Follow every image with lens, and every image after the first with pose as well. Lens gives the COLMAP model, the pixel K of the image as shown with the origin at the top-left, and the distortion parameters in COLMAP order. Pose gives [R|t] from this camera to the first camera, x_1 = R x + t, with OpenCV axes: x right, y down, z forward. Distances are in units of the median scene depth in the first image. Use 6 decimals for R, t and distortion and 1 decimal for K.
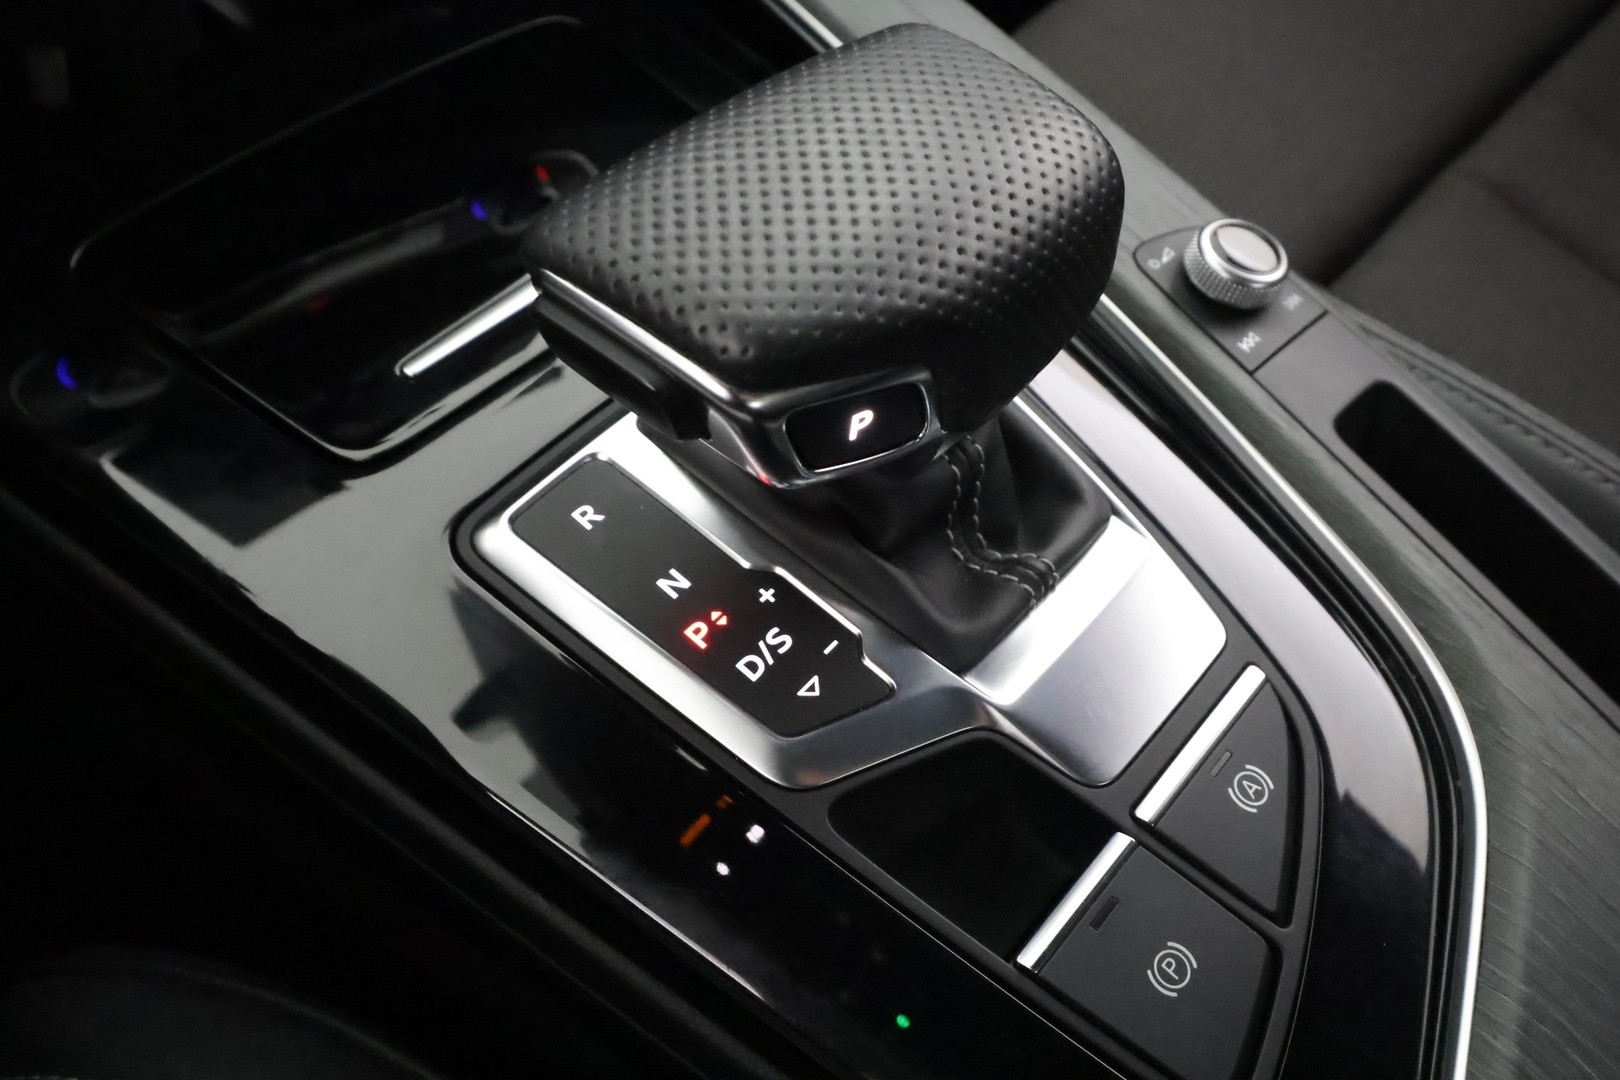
lens RADIAL K [[1288.8, 0, 810.0], [0, 1288.8, 540.0], [0, 0, 1]] dist [-0.007661, 0.011334]
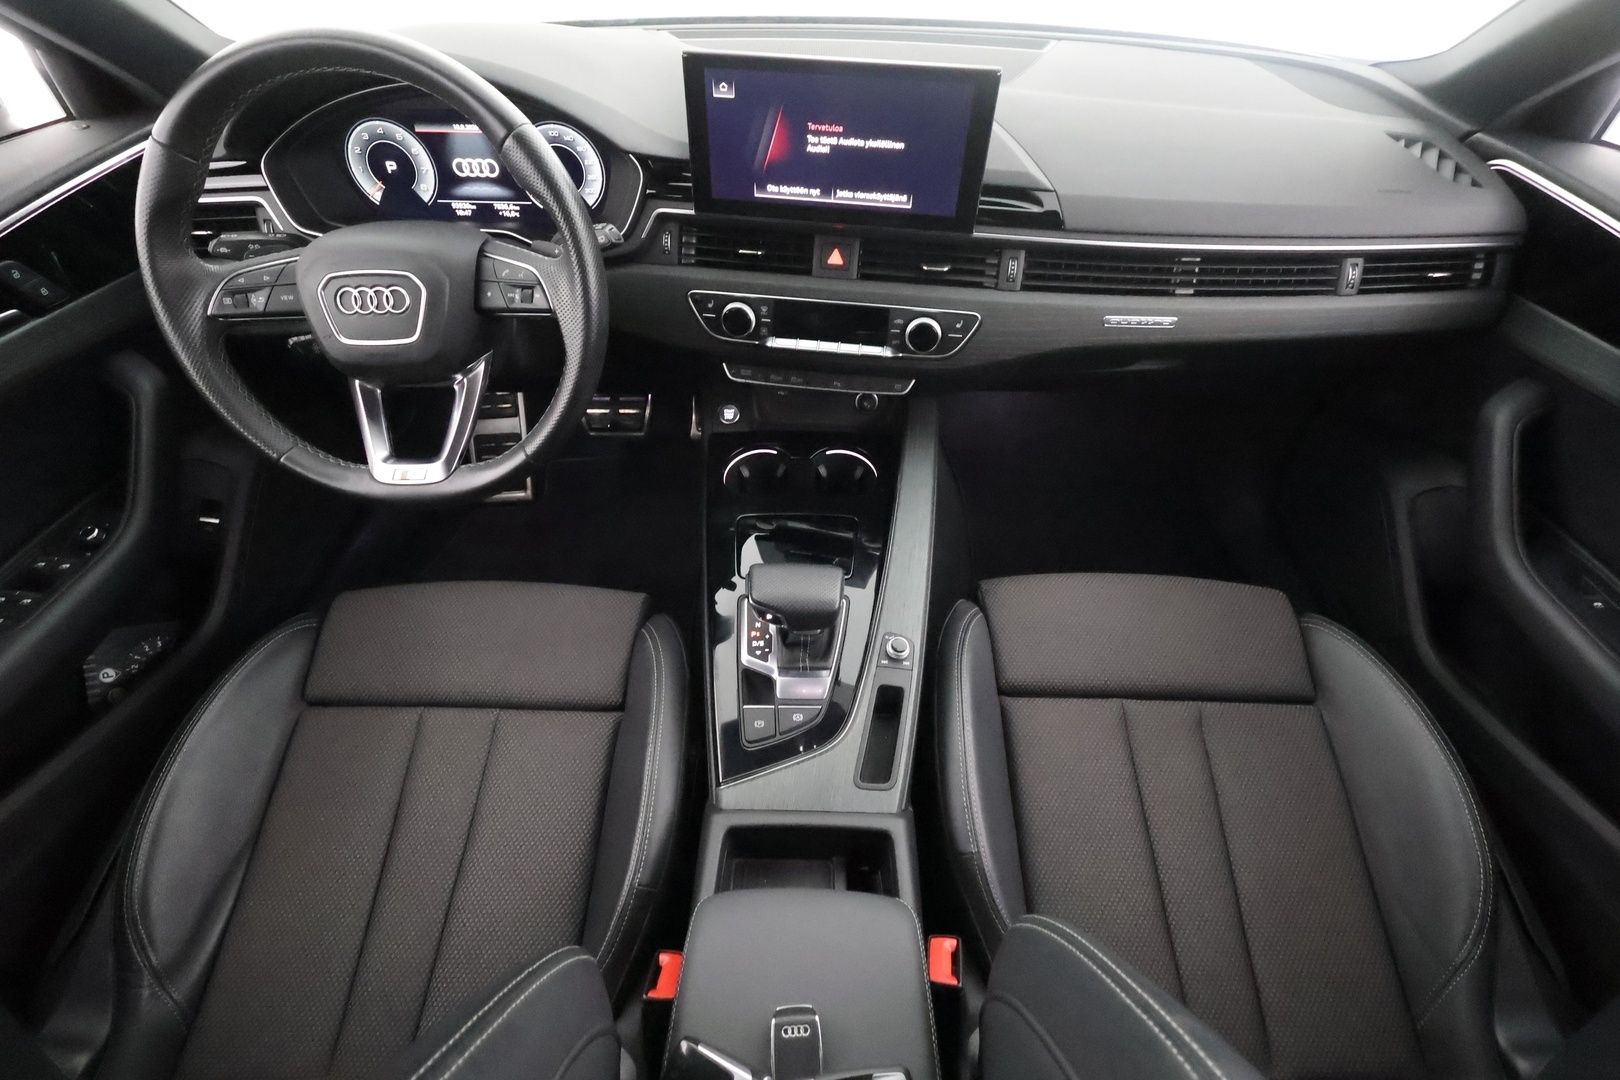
lens RADIAL K [[756.8, 0, 810.0], [0, 756.8, 540.0], [0, 0, 1]] dist [-0.000006, 0.000912]
pose [[0.646567, 0.529217, -0.549437, 1.667411], [-0.574267, 0.811763, 0.106102, -0.750646], [0.502164, 0.246921, 0.828771, -1.725650]]
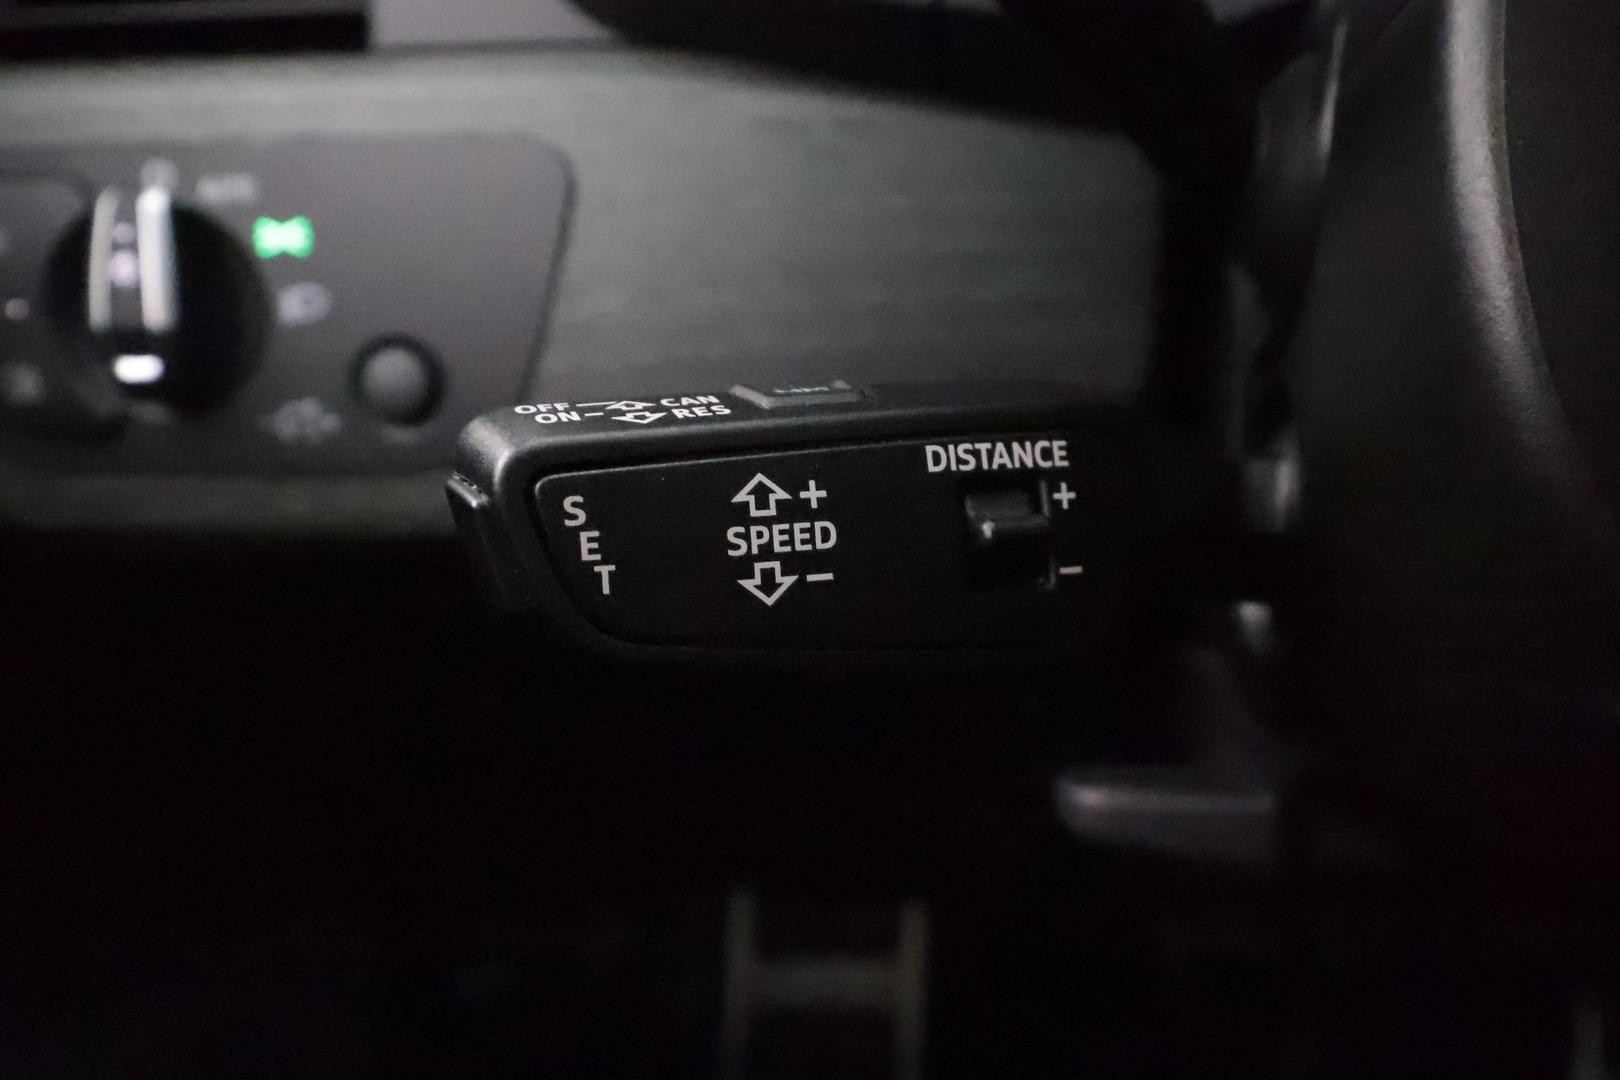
lens RADIAL K [[1288.8, 0, 810.0], [0, 1288.8, 540.0], [0, 0, 1]] dist [-0.007661, 0.011334]
pose [[0.506981, 0.275268, -0.816822, -1.565666], [-0.628620, 0.766450, -0.131875, 0.194628], [0.589753, 0.580329, 0.561614, -0.534360]]
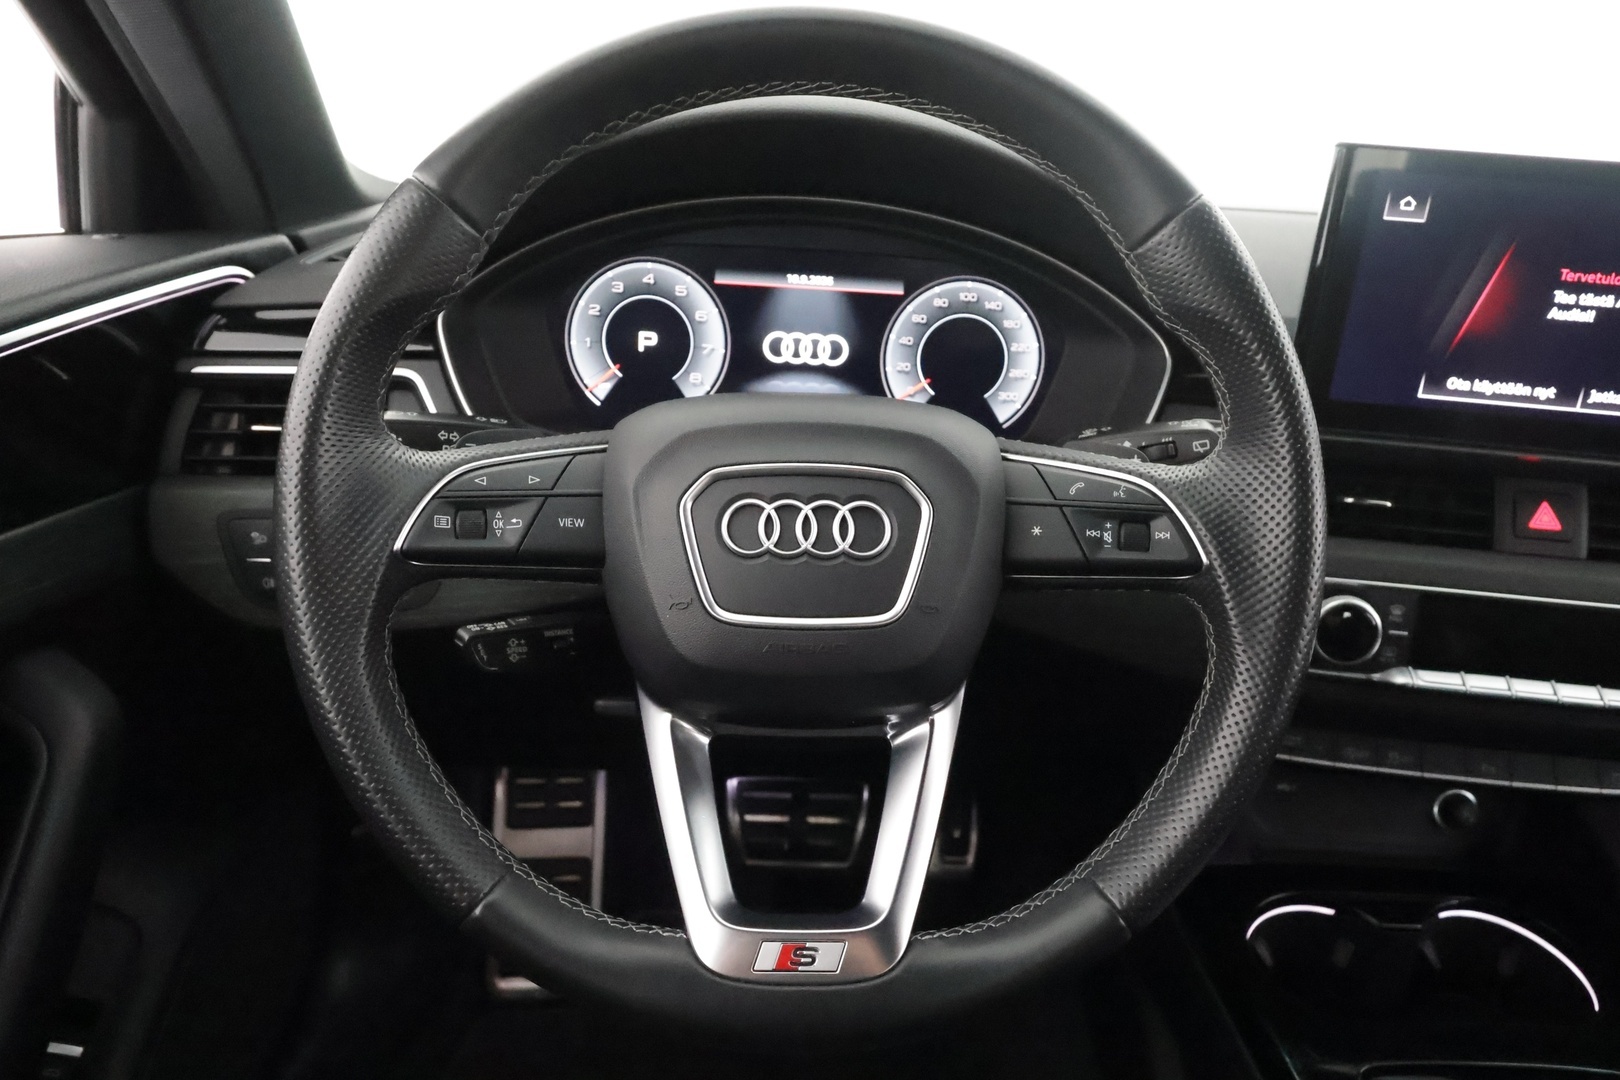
lens RADIAL K [[1124.7, 0, 810.0], [0, 1124.7, 540.0], [0, 0, 1]] dist [0.004011, 0.002268]
pose [[0.666613, 0.278865, -0.691275, -0.102926], [-0.592550, 0.760883, -0.264465, 0.219899], [0.452229, 0.585911, 0.672456, -1.627928]]
